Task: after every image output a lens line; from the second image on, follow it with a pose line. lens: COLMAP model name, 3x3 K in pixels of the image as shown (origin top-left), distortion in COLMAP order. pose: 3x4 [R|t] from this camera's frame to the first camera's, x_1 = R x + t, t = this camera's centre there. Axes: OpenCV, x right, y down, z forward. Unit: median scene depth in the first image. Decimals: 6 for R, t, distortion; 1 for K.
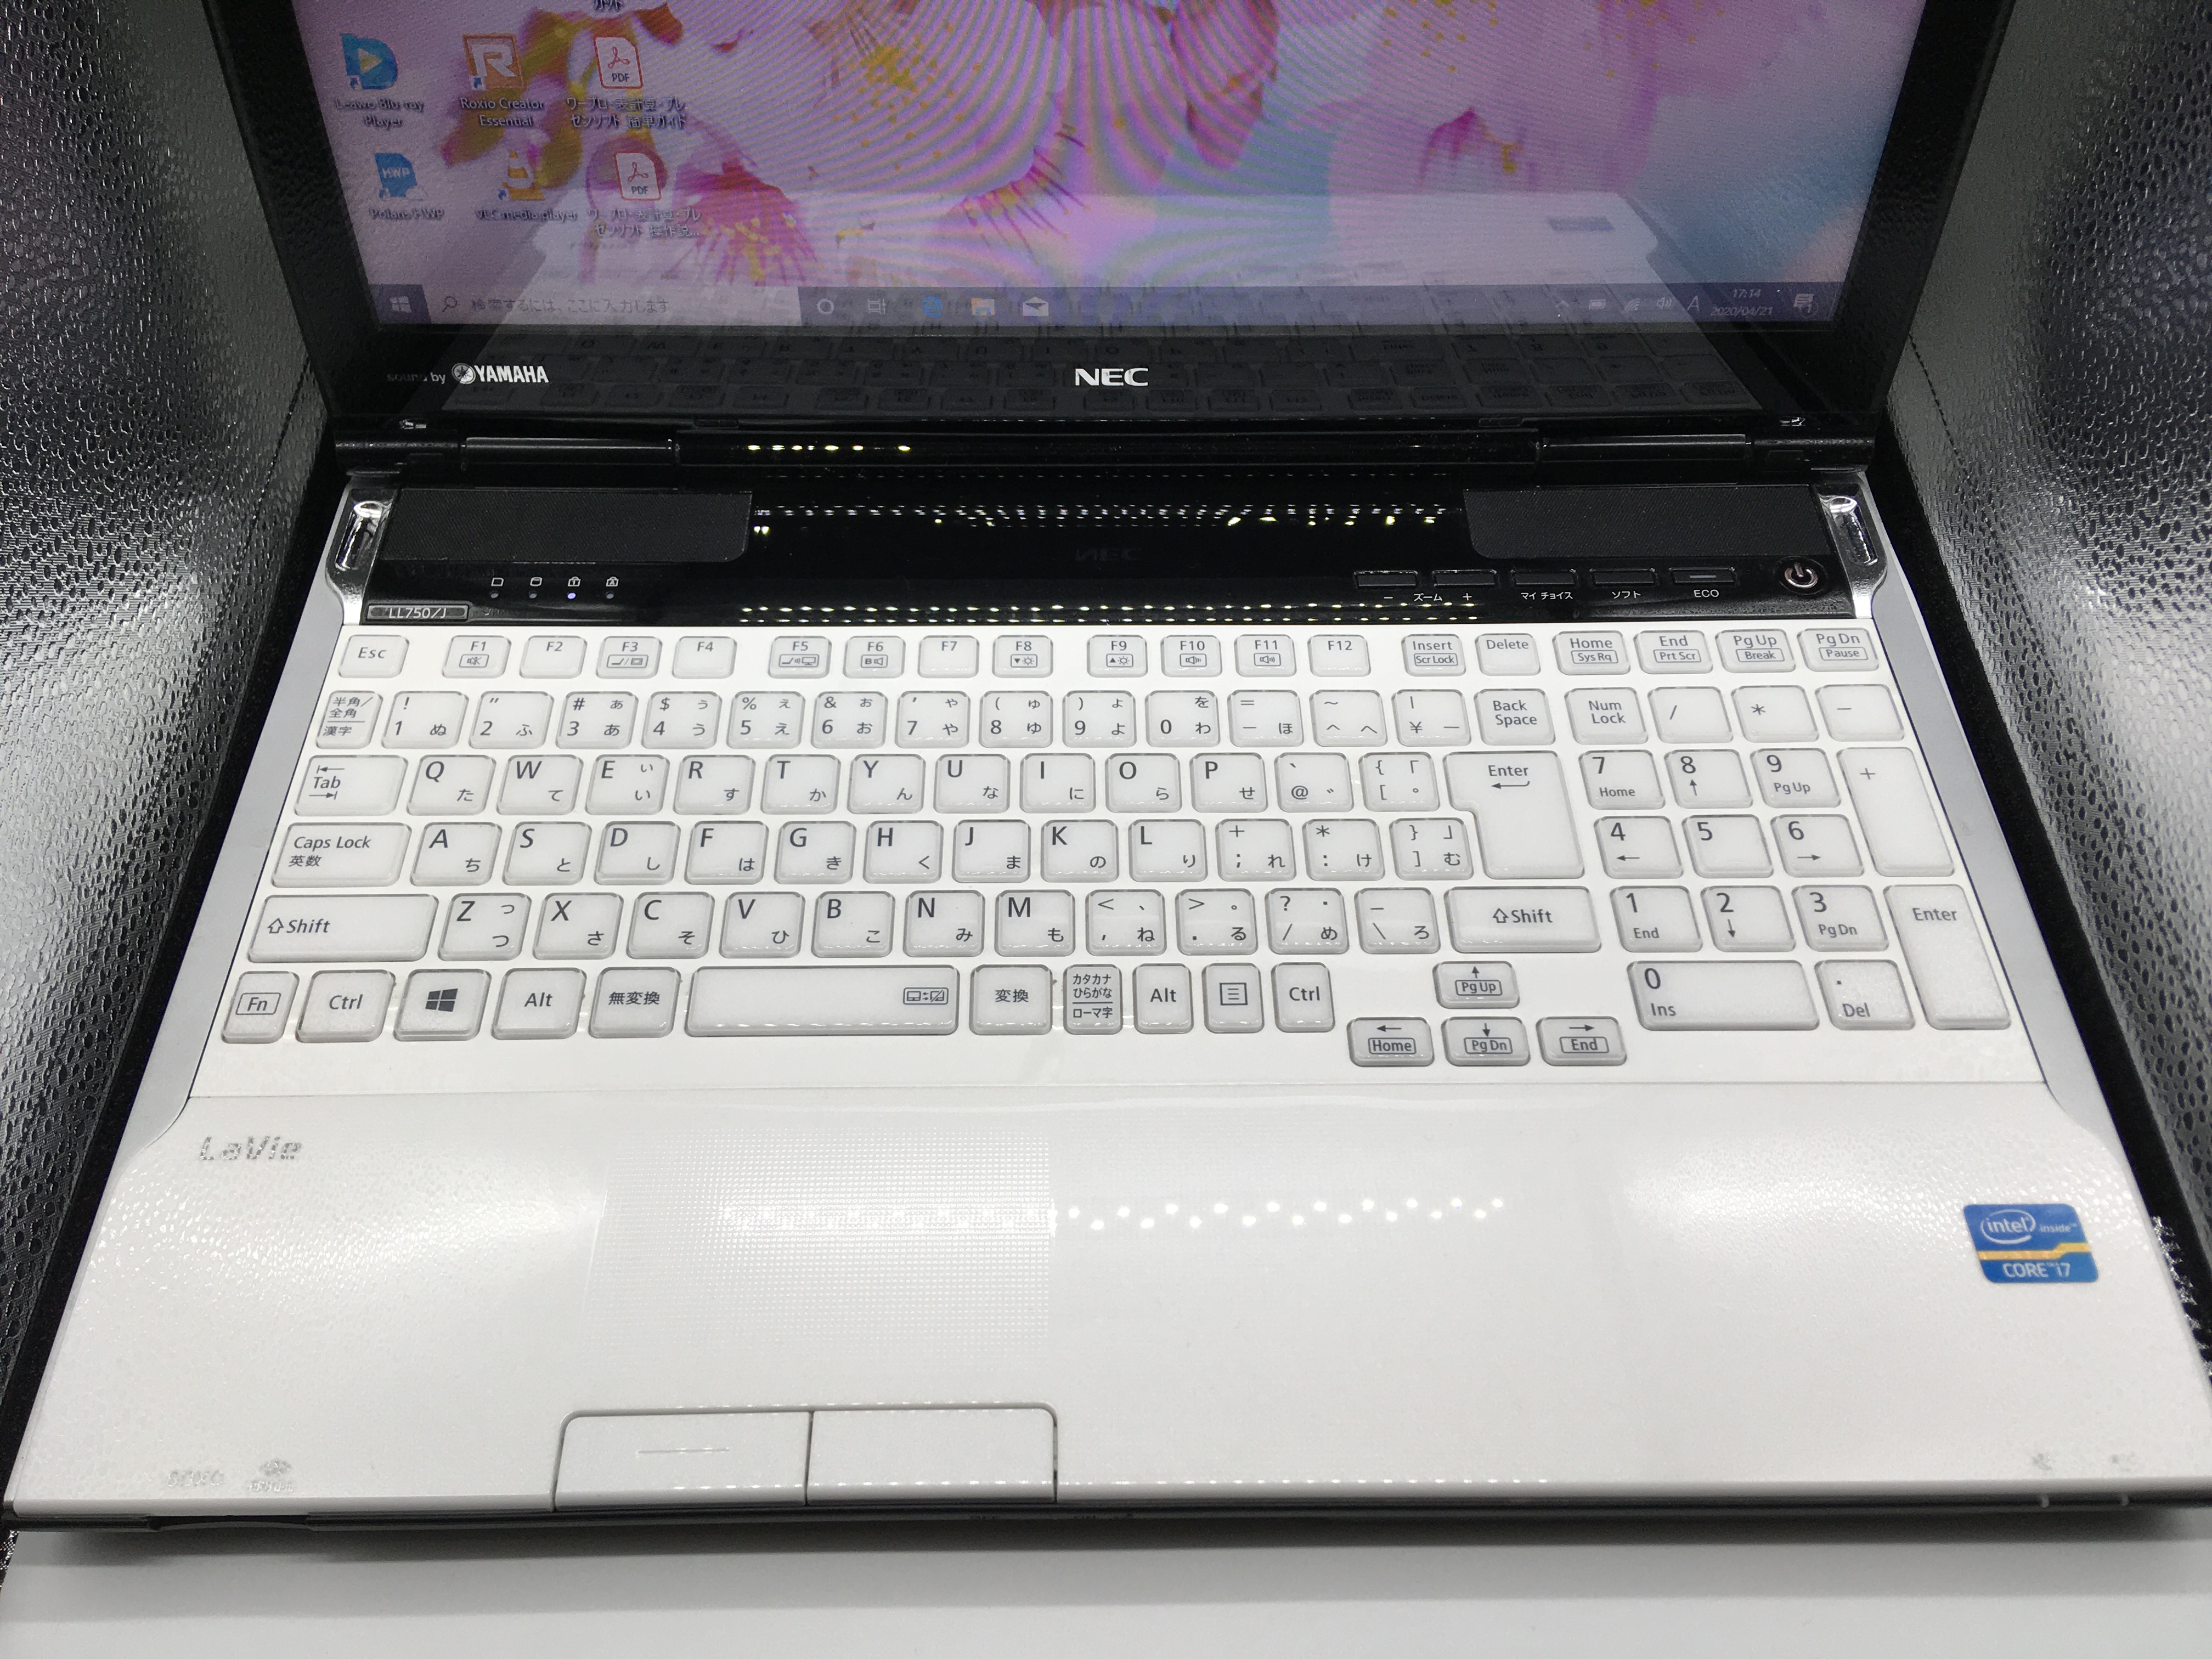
lens RADIAL K [[1869.1, 0, 1088.7], [0, 1869.1, 822.8], [0, 0, 1]] dist [0.102188, -0.153148]
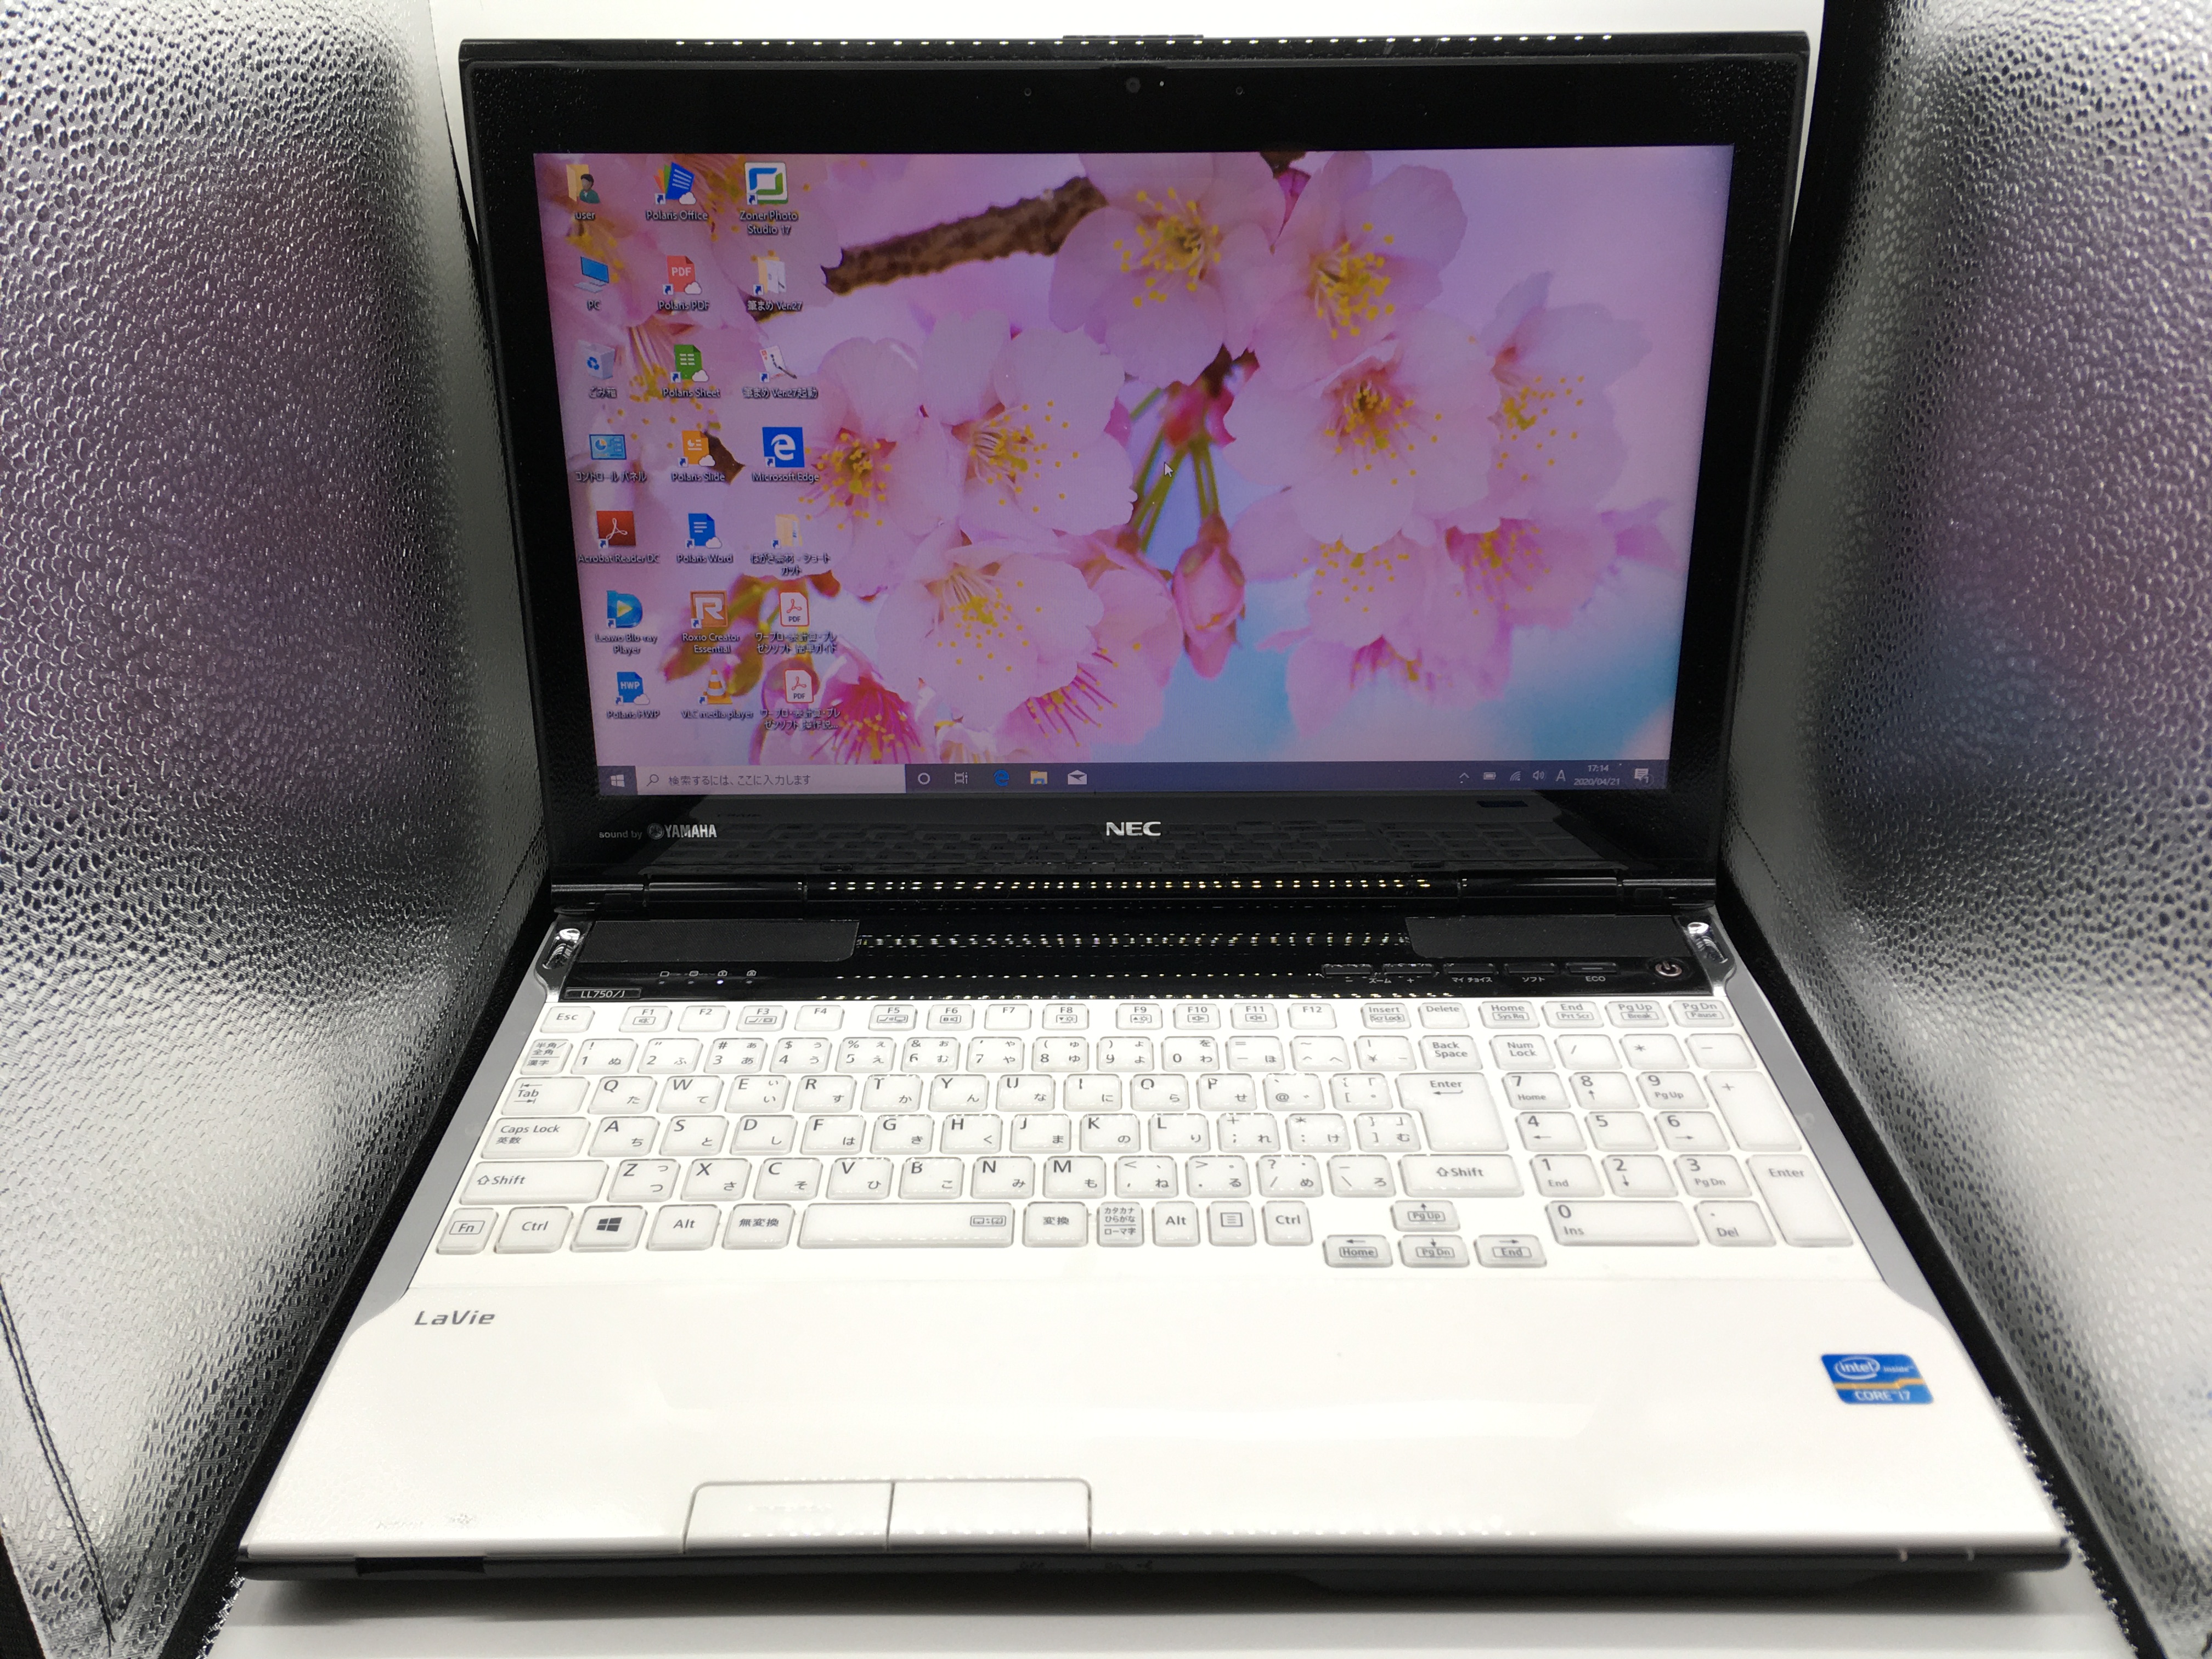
lens RADIAL K [[1869.1, 0, 1087.8], [0, 1869.1, 830.2], [0, 0, 1]] dist [0.102188, -0.153148]
pose [[0.999774, -0.005580, -0.020498, 0.007366], [-0.003267, 0.913014, -0.407915, 0.336084], [0.020991, 0.407890, 0.912790, -0.240527]]
